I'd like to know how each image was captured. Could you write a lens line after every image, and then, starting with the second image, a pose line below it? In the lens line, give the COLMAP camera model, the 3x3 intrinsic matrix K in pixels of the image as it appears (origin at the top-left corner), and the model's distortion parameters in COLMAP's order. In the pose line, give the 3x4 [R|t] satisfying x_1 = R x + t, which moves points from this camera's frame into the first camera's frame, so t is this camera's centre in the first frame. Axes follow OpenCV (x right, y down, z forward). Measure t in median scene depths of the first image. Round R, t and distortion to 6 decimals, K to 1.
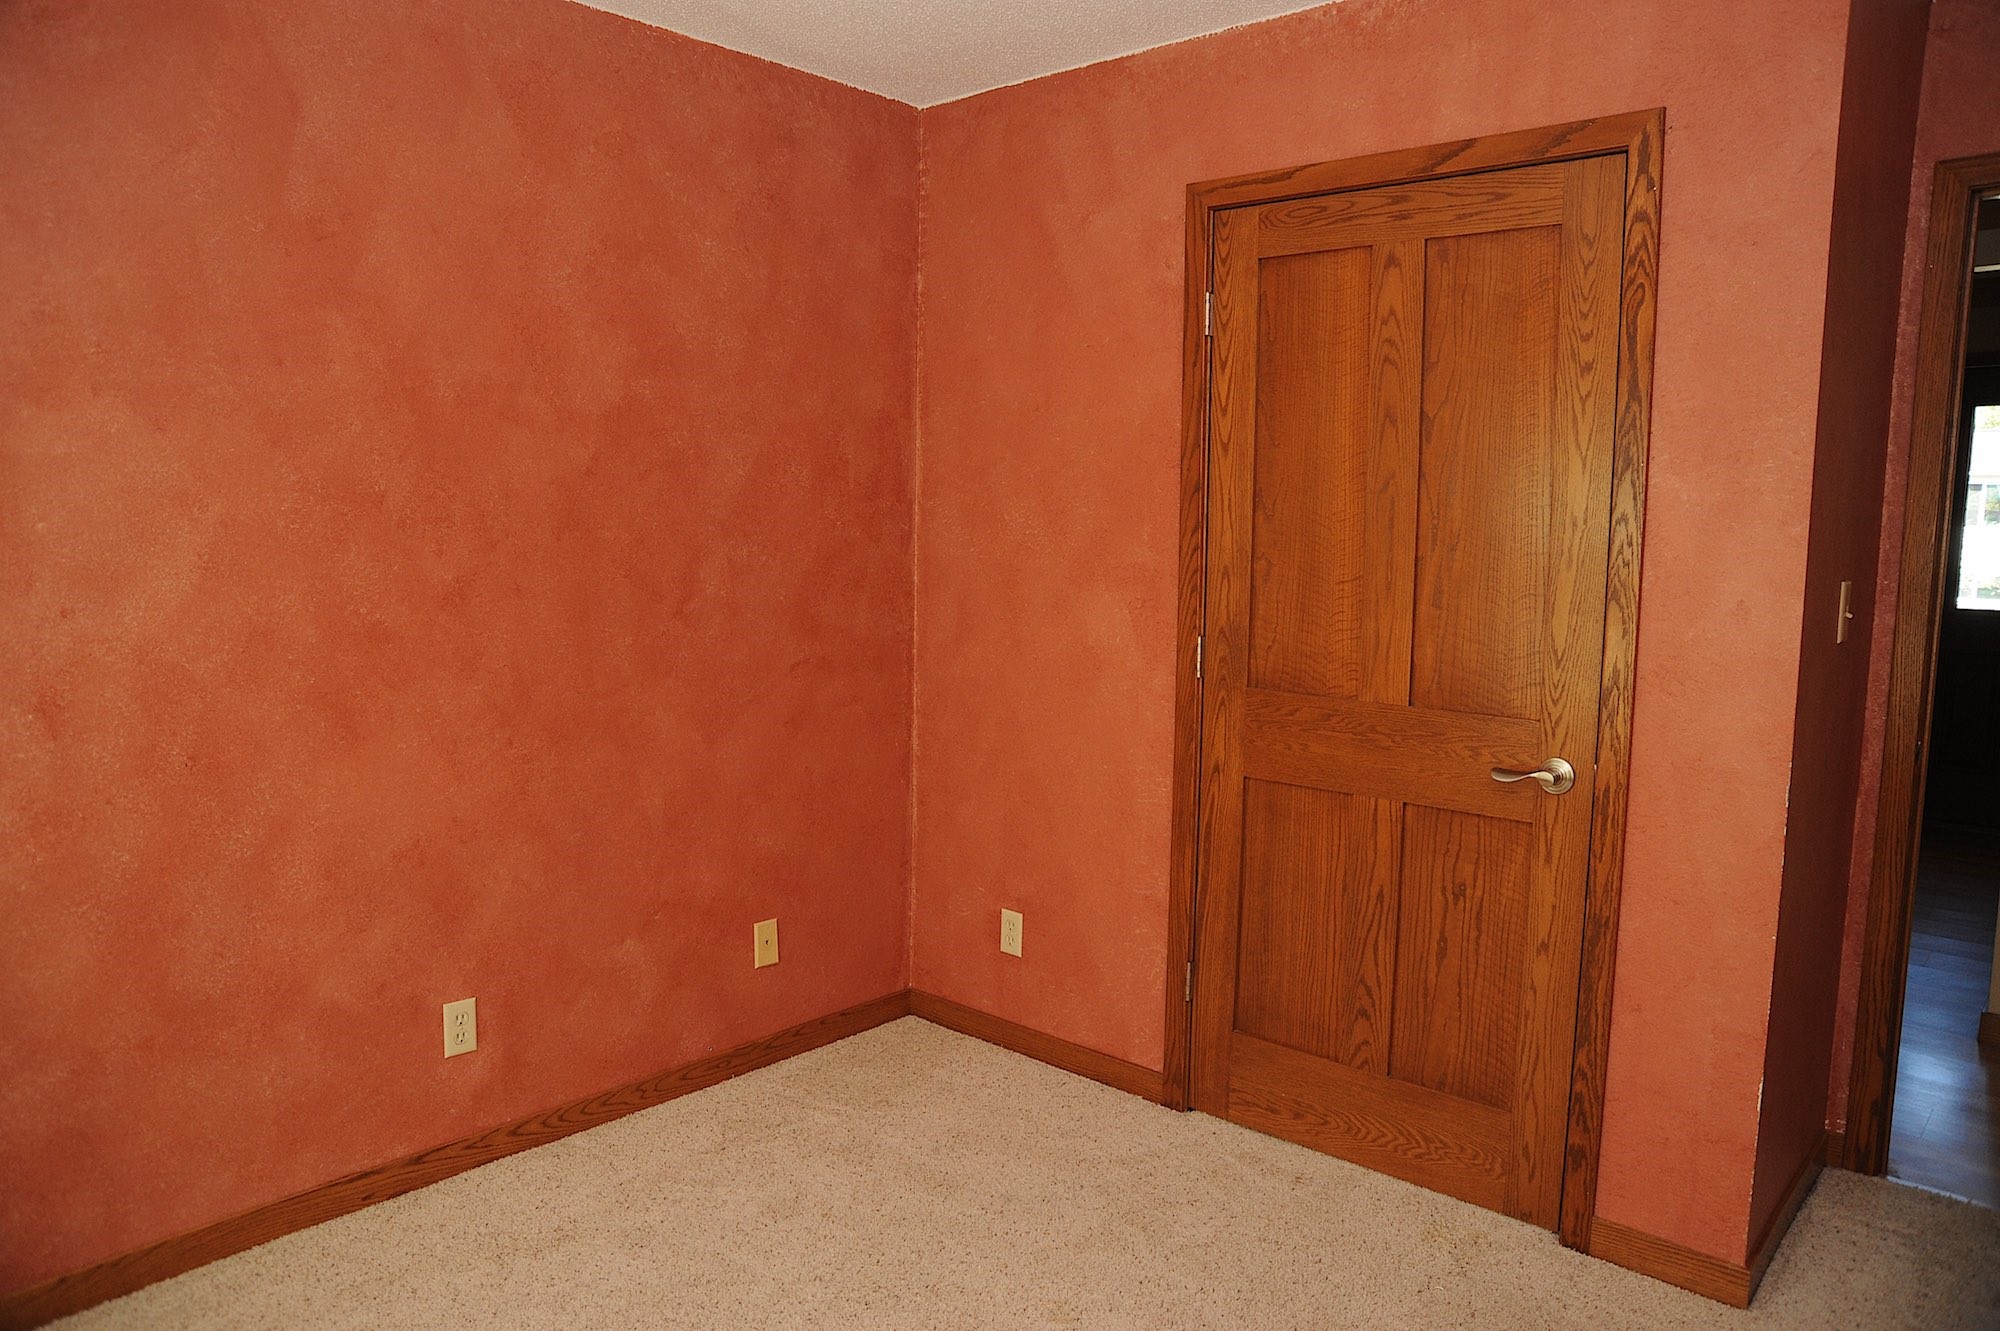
lens RADIAL K [[1326.0, 0, 1000.0], [0, 1326.0, 665.5], [0, 0, 1]] dist [-0.076792, 0.001623]
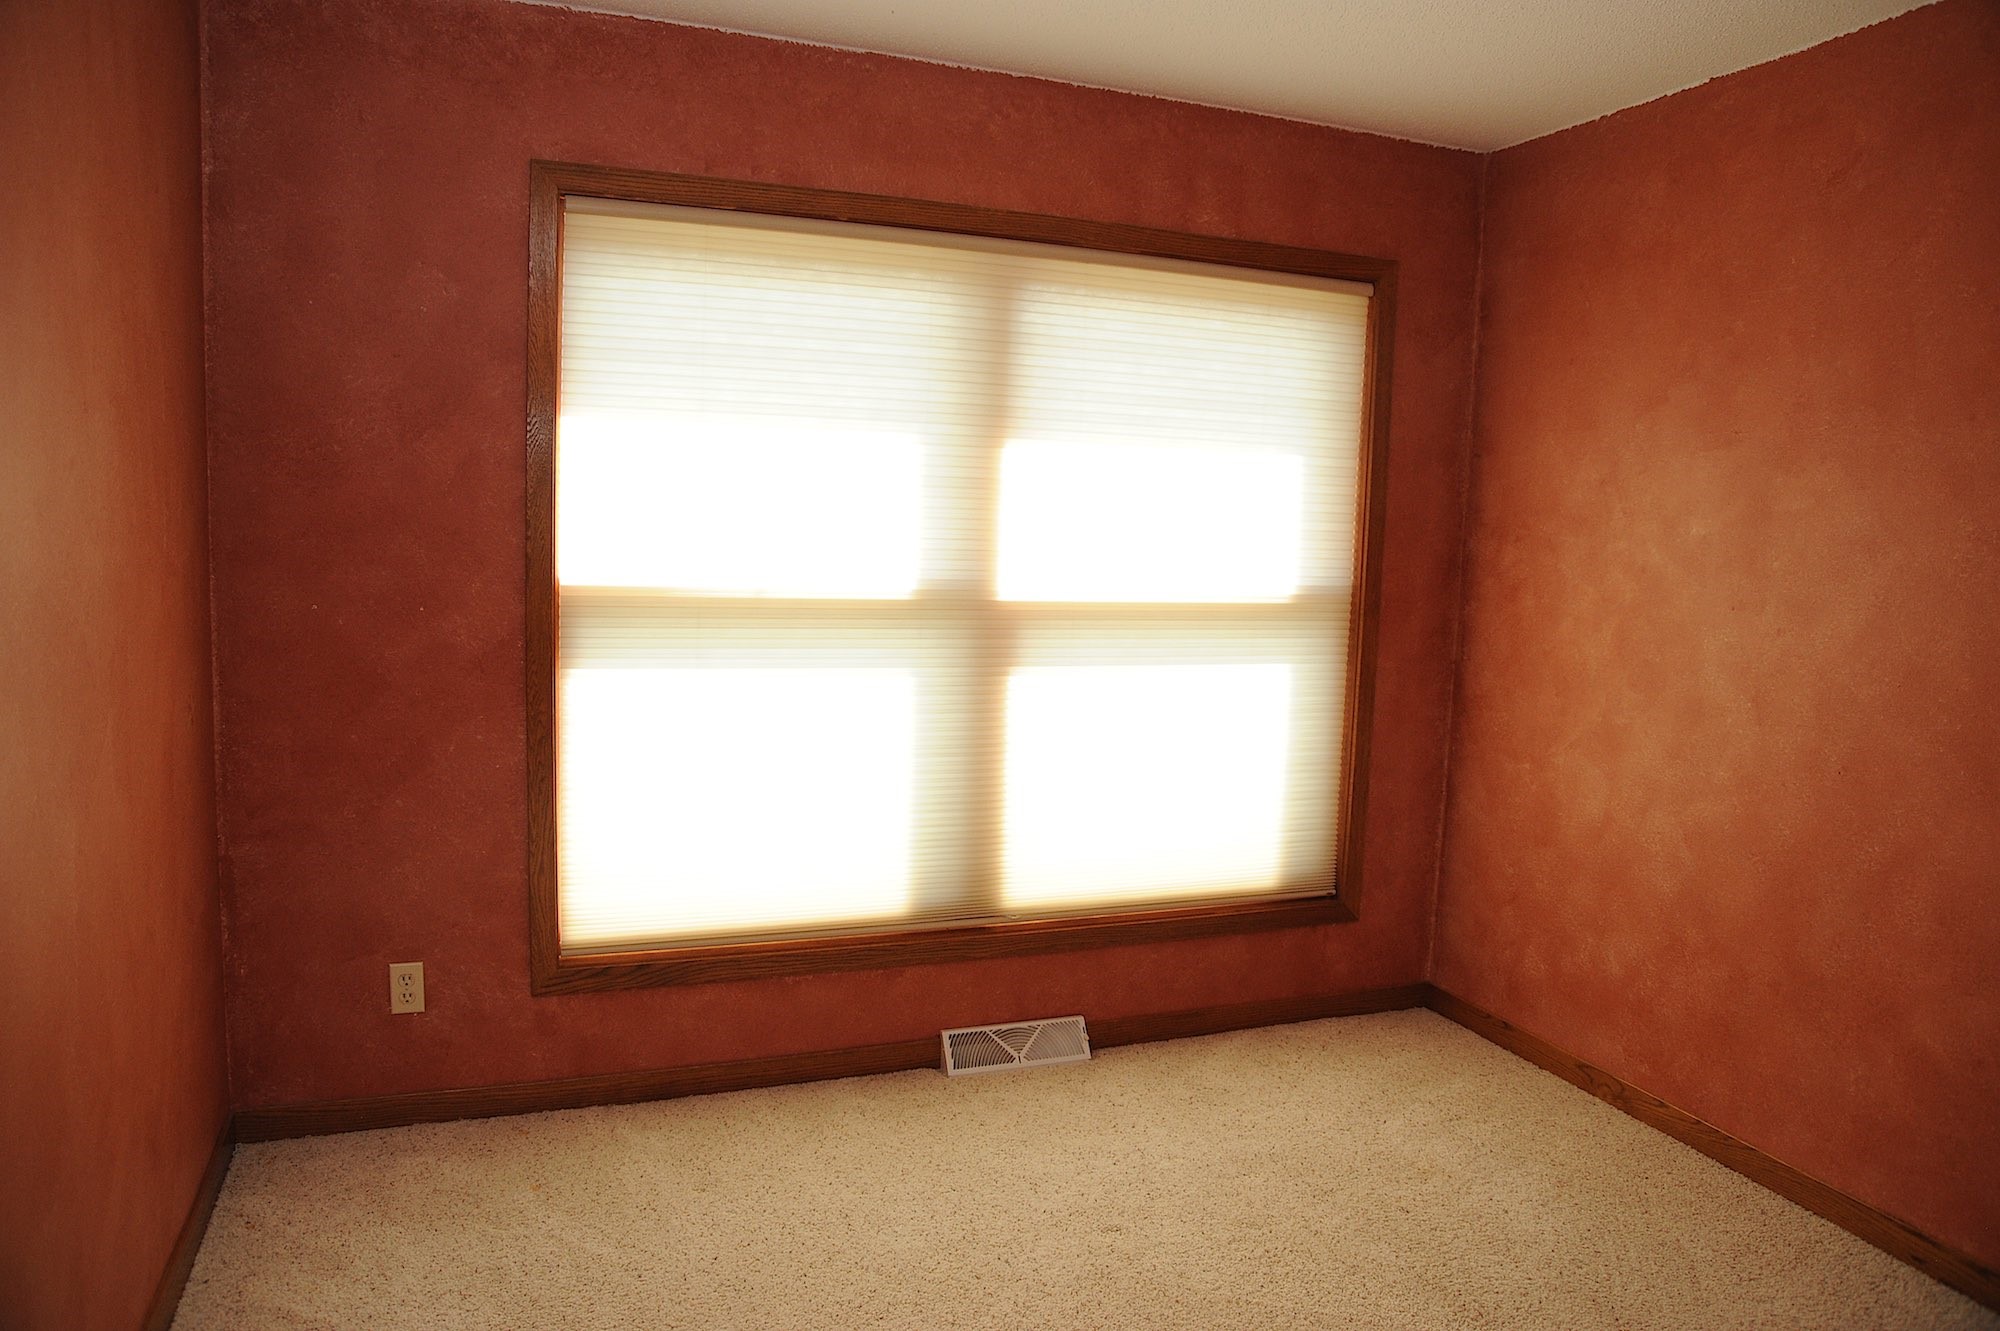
lens RADIAL K [[1326.0, 0, 1000.0], [0, 1326.0, 665.5], [0, 0, 1]] dist [-0.076792, 0.001623]
pose [[-0.483067, 0.059433, -0.873564, 0.775157], [-0.139855, 0.979647, 0.143989, -0.082168], [0.864342, 0.191729, -0.464923, 0.892823]]
